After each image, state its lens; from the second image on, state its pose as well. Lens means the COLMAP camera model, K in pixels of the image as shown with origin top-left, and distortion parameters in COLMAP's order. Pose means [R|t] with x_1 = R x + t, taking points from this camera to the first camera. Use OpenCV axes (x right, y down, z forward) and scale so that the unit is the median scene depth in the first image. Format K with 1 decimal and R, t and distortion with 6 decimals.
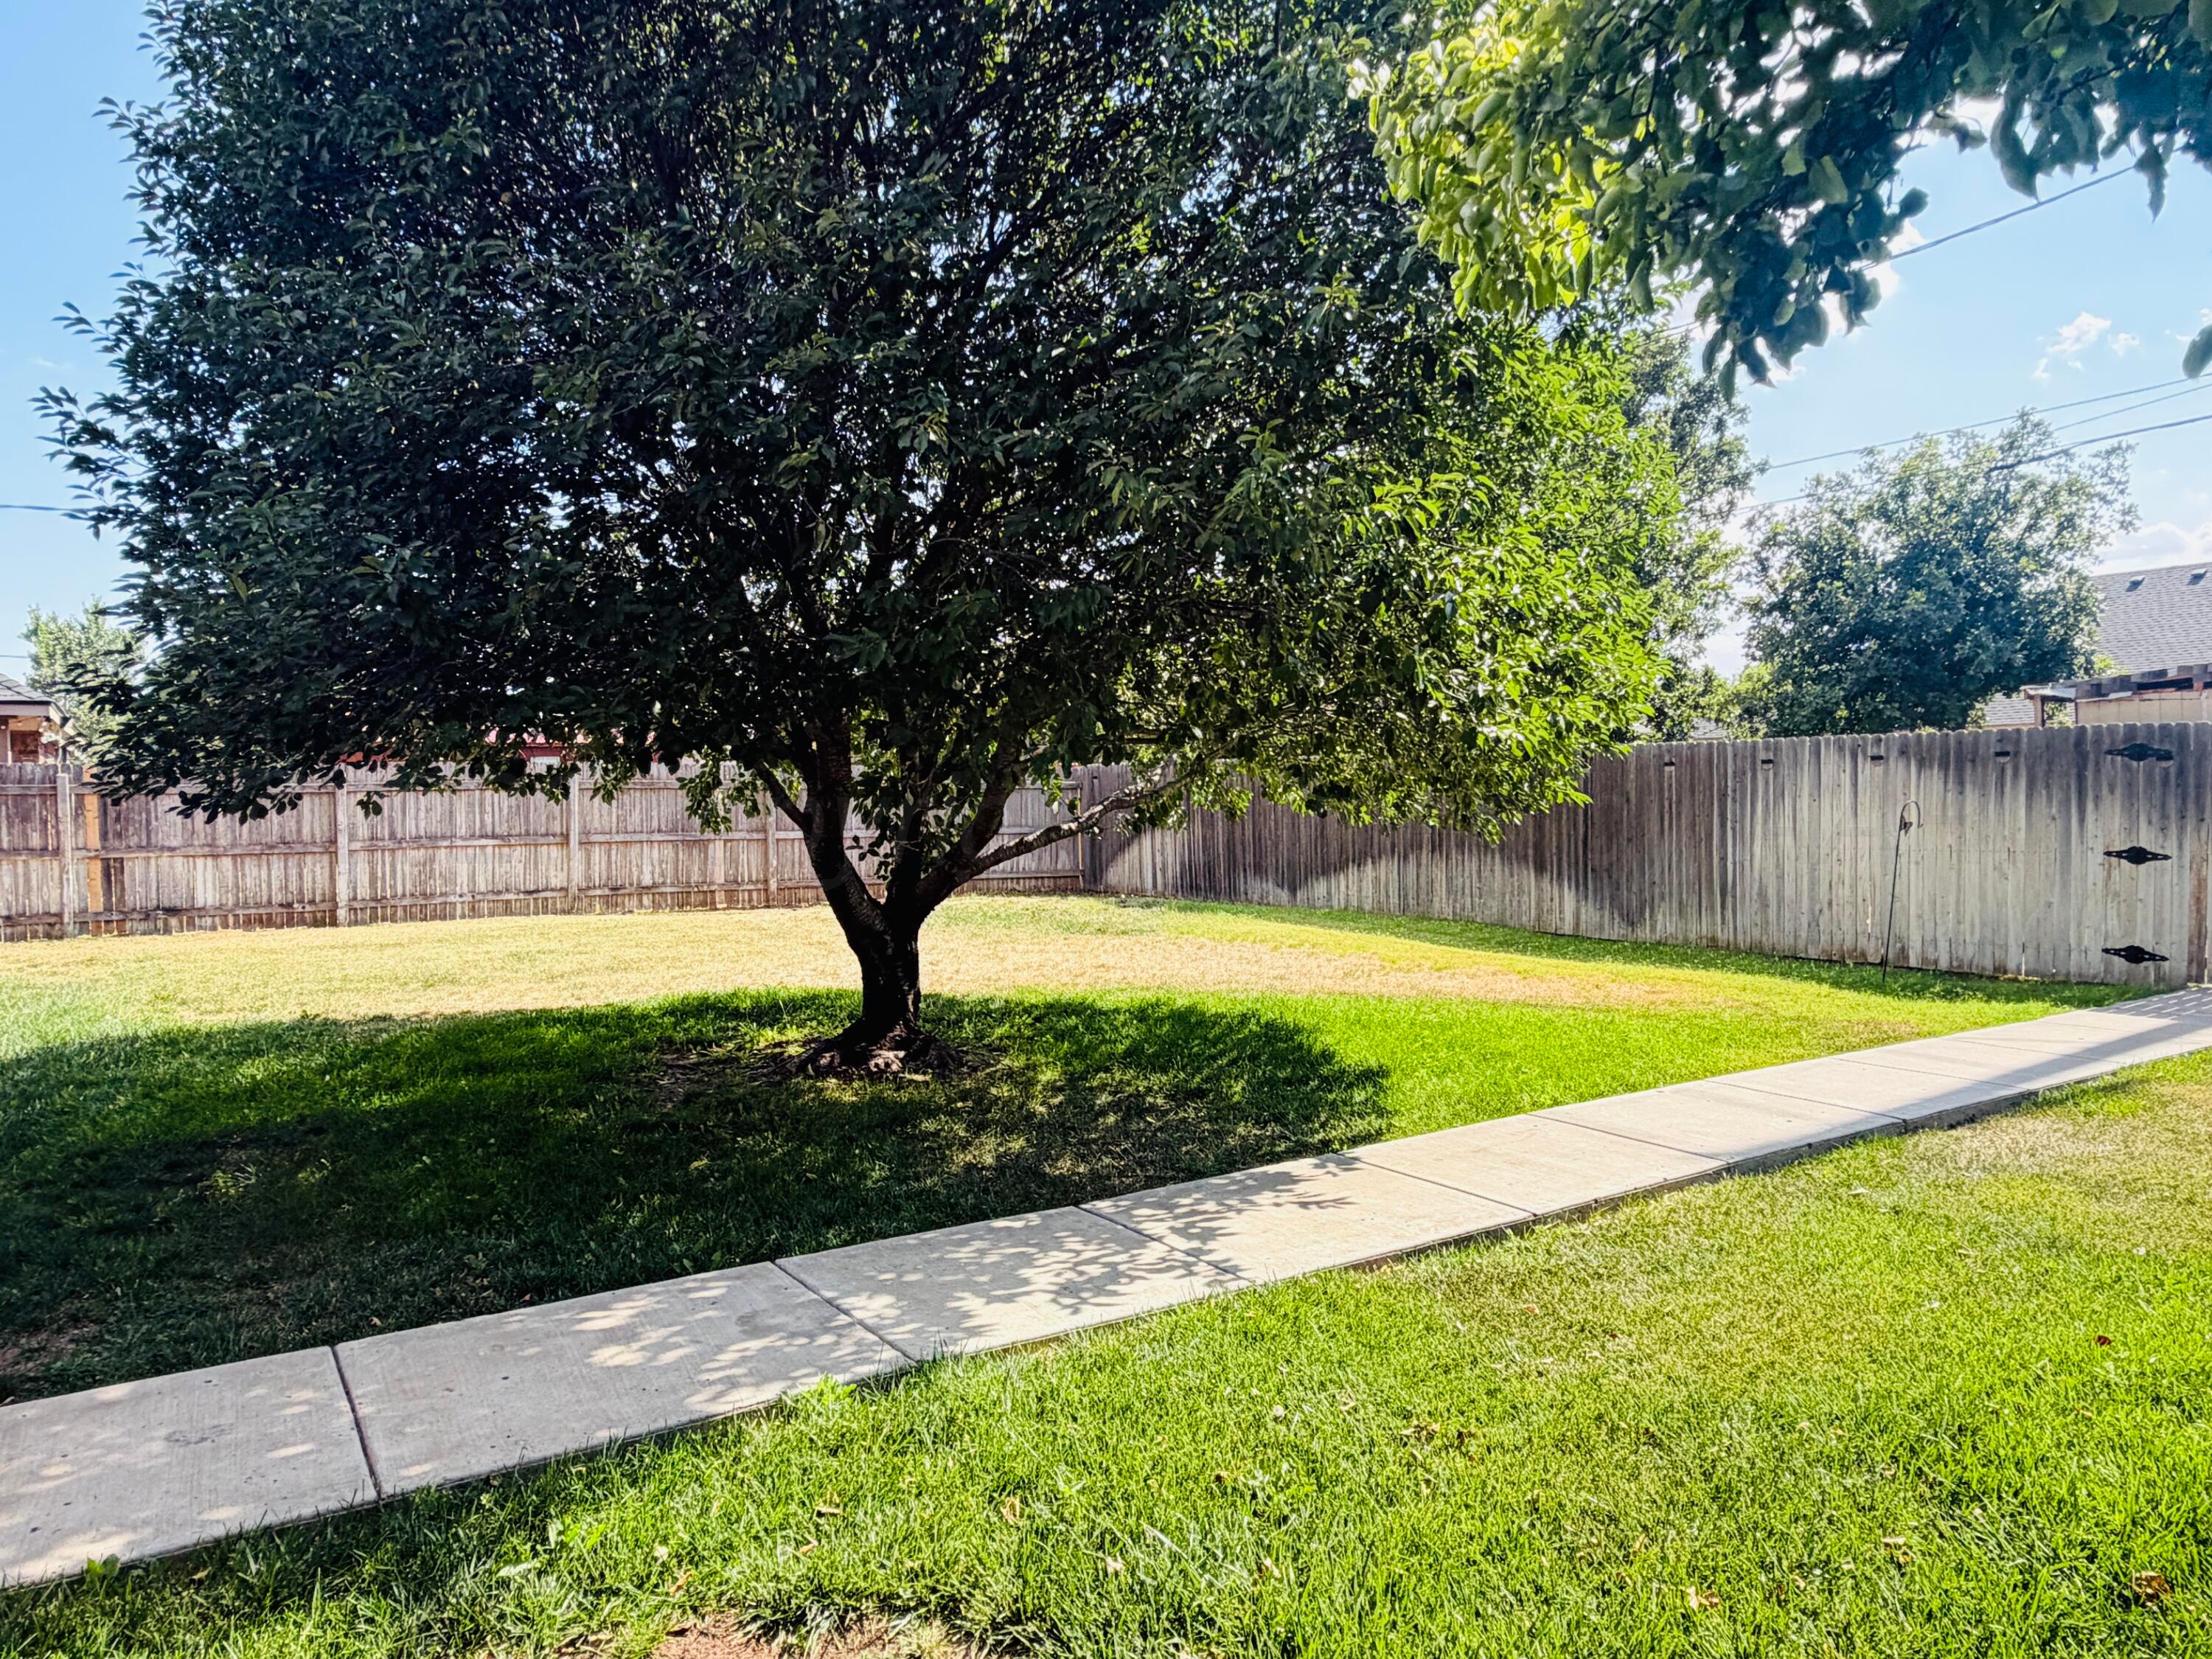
lens RADIAL K [[1416.7, 0, 1106.0], [0, 1416.7, 829.5], [0, 0, 1]] dist [0.002139, -0.001238]
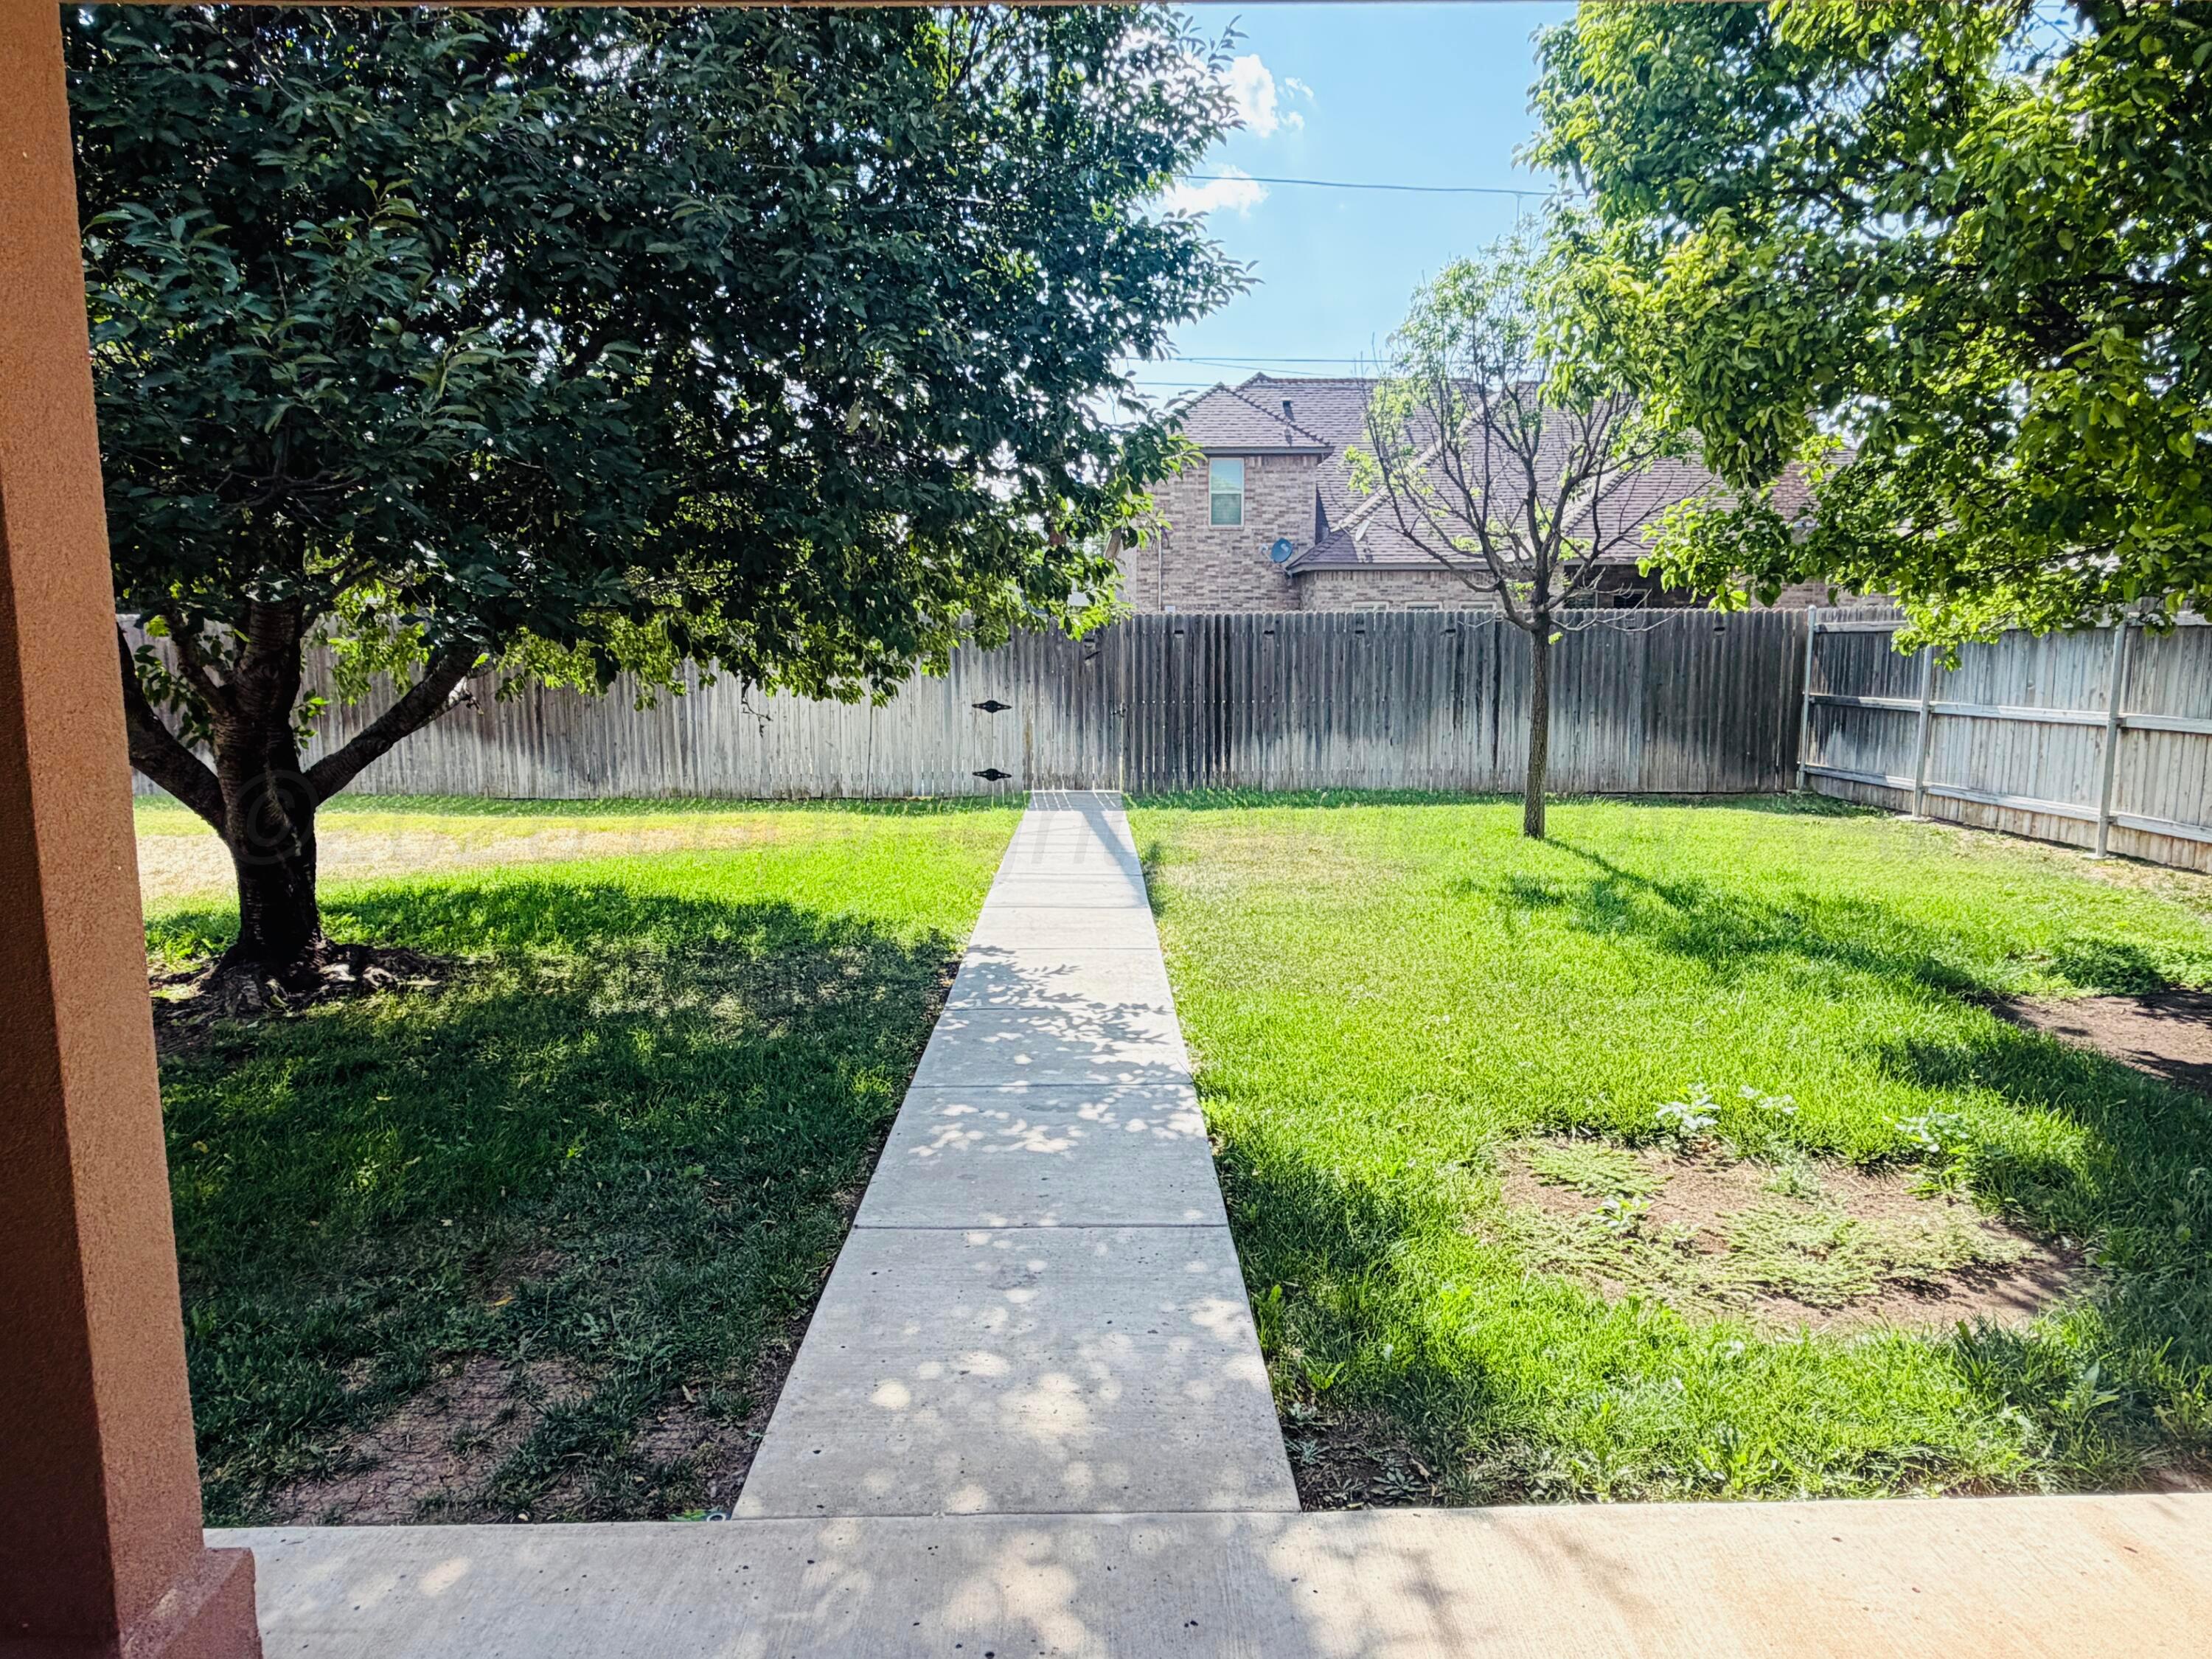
lens RADIAL K [[1429.5, 0, 1106.0], [0, 1429.5, 829.5], [0, 0, 1]] dist [-0.003313, -0.002153]
pose [[0.521628, -0.092935, 0.848096, -0.649978], [0.015935, 0.994937, 0.099225, 0.000476], [-0.853024, -0.038244, 0.520468, 0.186669]]
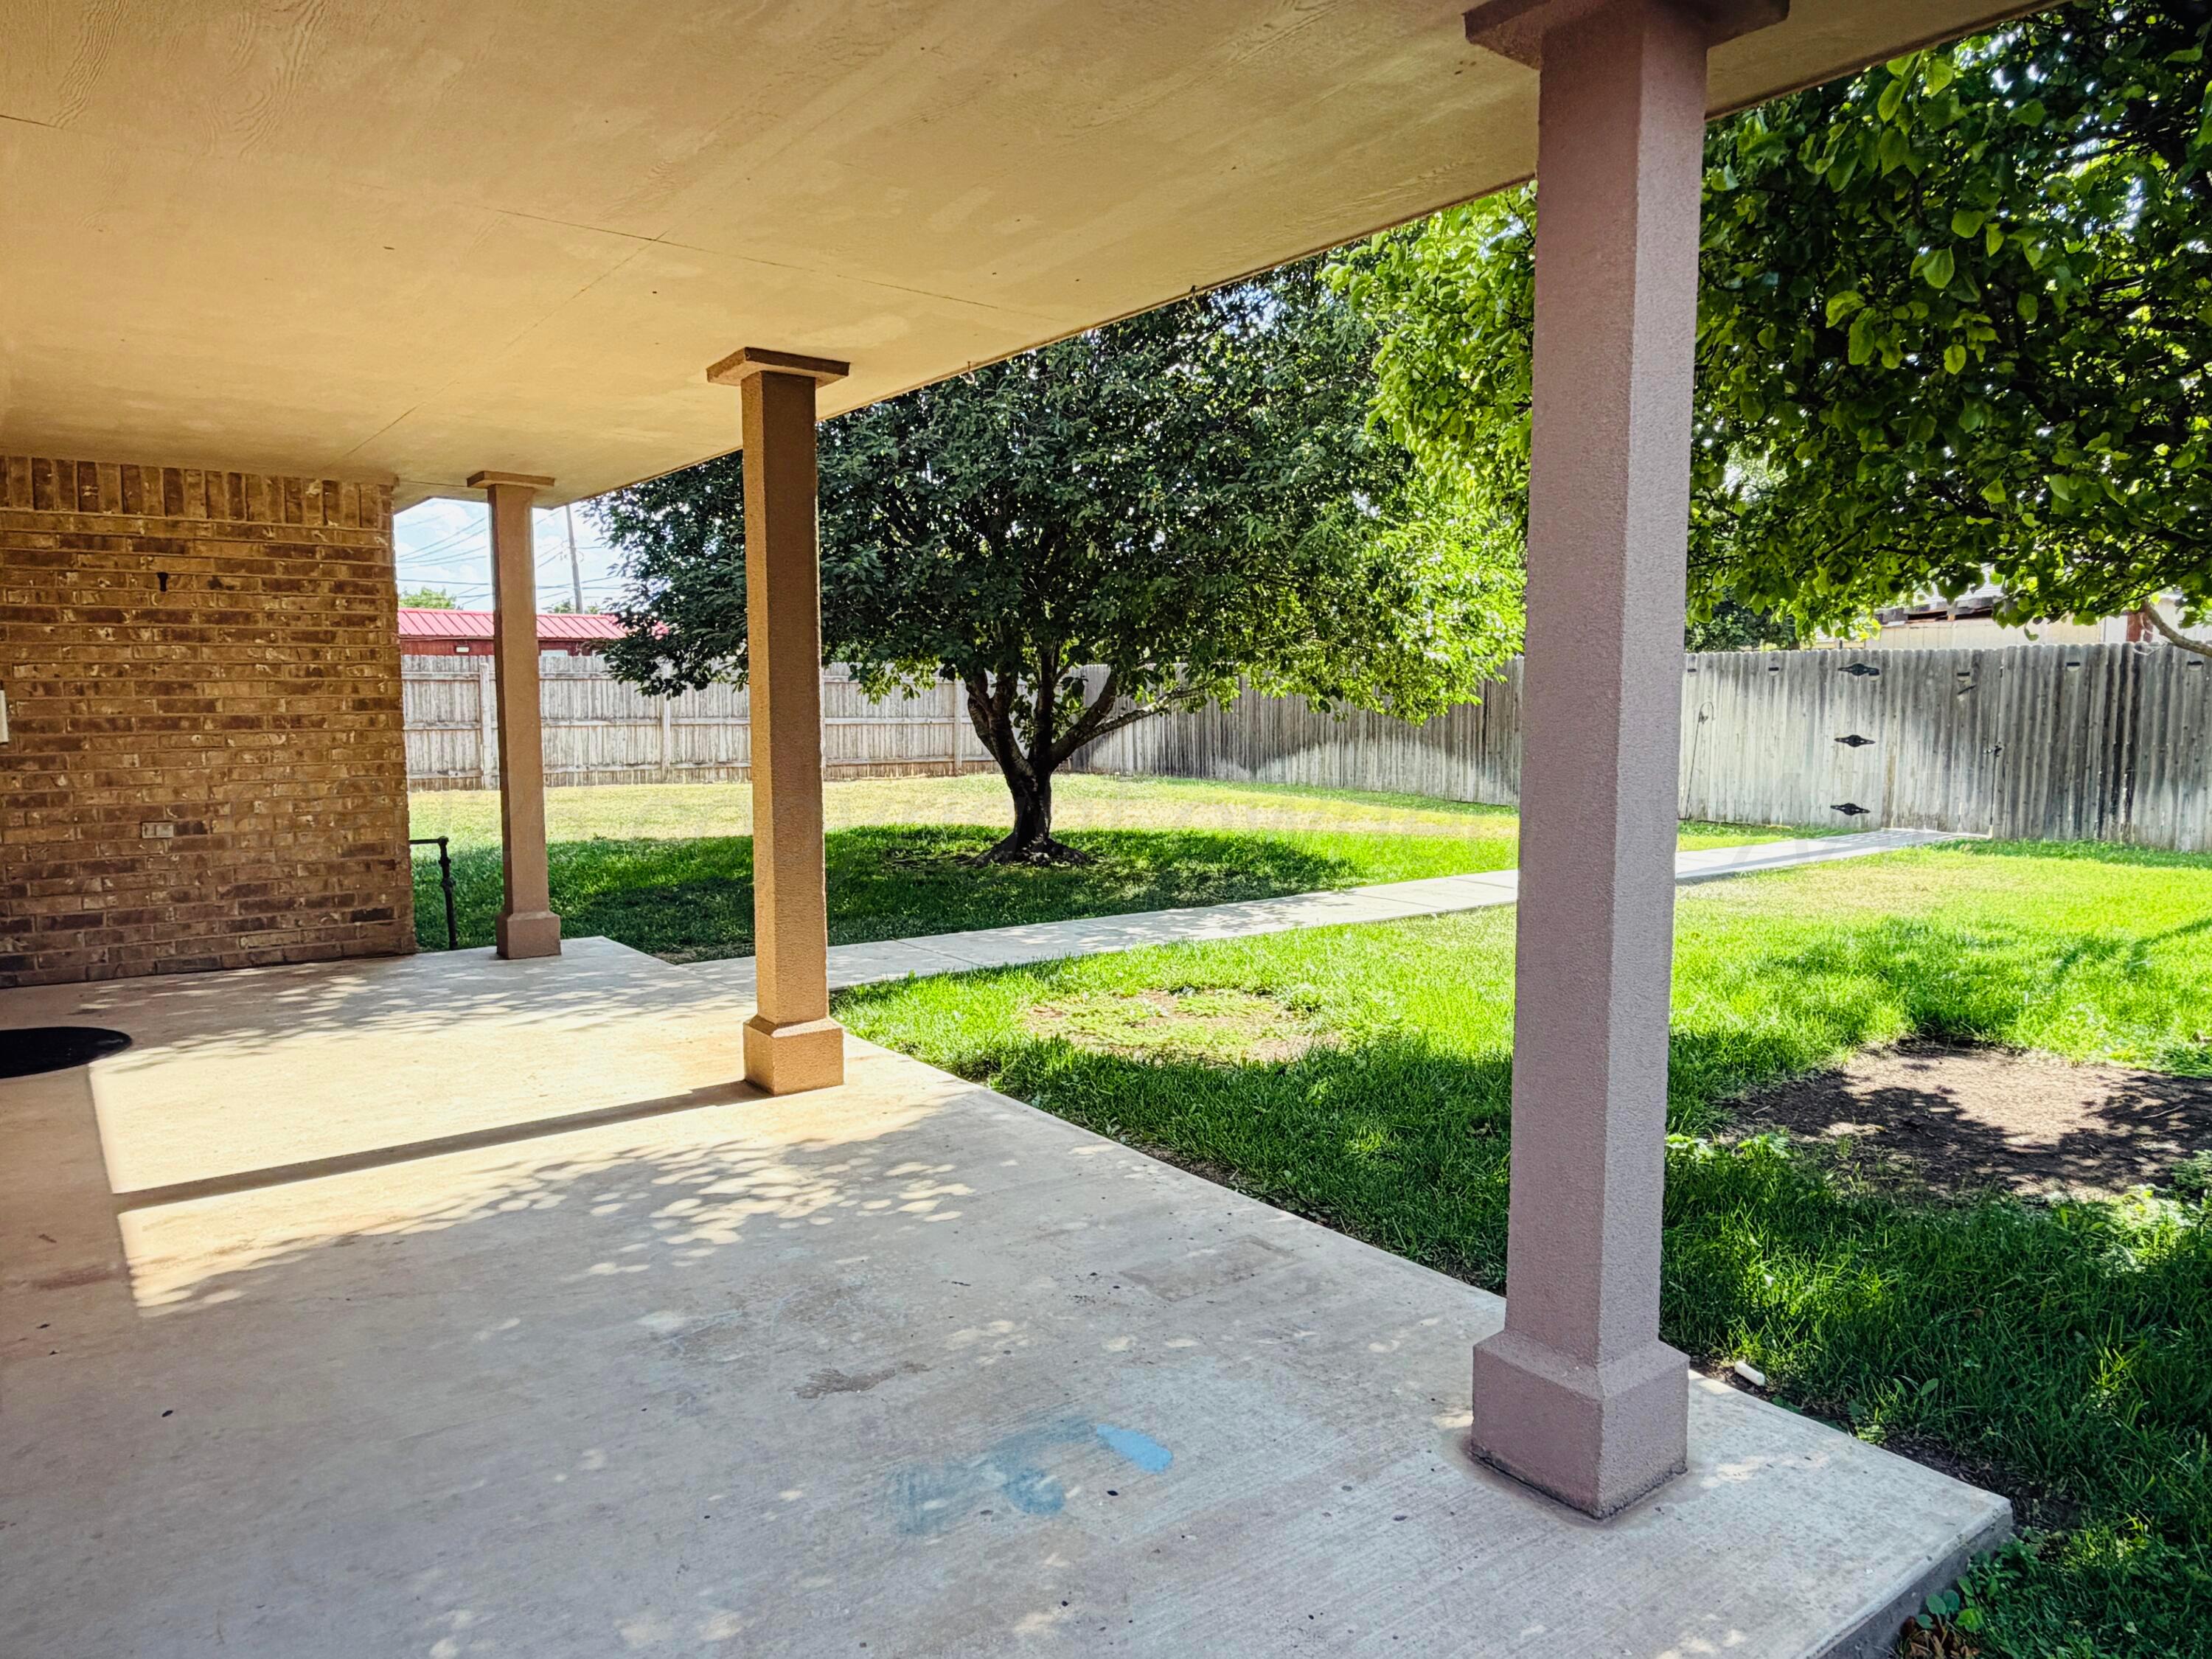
lens RADIAL K [[1429.5, 0, 1106.0], [0, 1429.5, 829.5], [0, 0, 1]] dist [-0.003313, -0.002153]
pose [[0.997834, 0.007027, 0.065408, -0.186484], [-0.011572, 0.997524, 0.069370, 0.022731], [-0.064758, -0.069976, 0.995444, -0.577739]]
